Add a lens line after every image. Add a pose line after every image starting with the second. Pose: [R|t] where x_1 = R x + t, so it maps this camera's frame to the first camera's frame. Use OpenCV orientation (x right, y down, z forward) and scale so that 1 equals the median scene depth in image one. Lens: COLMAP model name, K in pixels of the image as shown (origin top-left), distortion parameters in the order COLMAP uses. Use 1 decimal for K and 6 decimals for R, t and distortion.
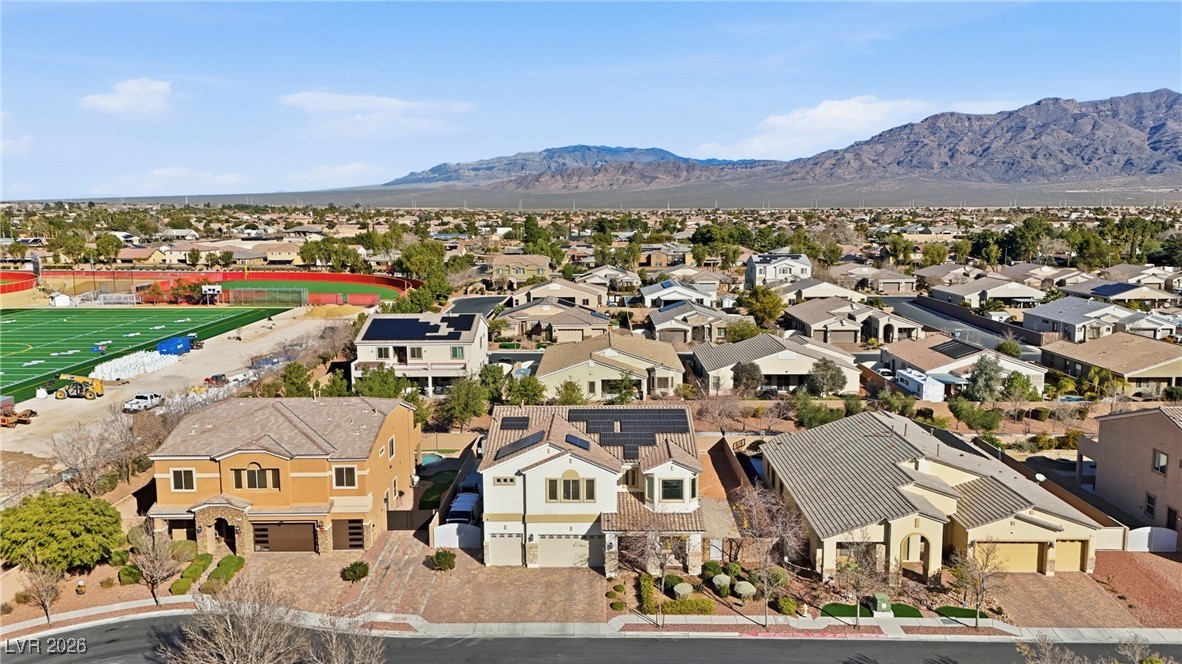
lens RADIAL K [[890.5, 0, 587.3], [0, 890.5, 334.9], [0, 0, 1]] dist [0.063164, -0.037433]
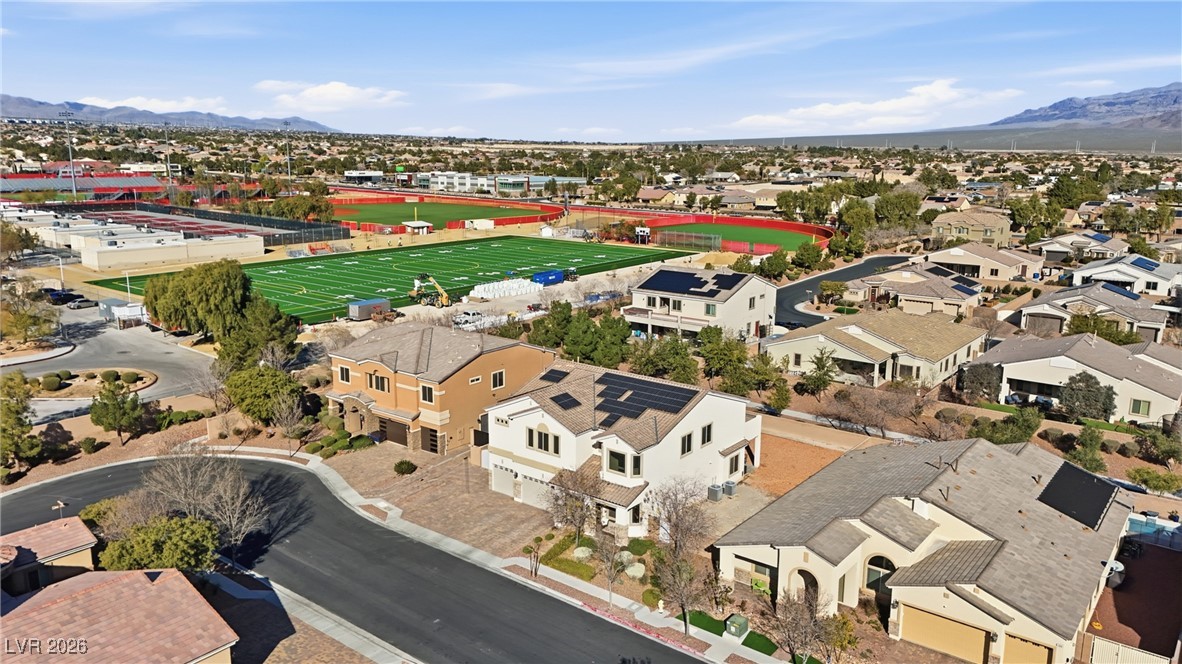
lens RADIAL K [[890.5, 0, 586.3], [0, 890.5, 331.3], [0, 0, 1]] dist [0.063164, -0.037433]
pose [[0.783952, 0.136787, -0.605564, 0.373083], [-0.099402, 0.990497, 0.095053, -0.039594], [0.612812, -0.014323, 0.790099, 0.090235]]
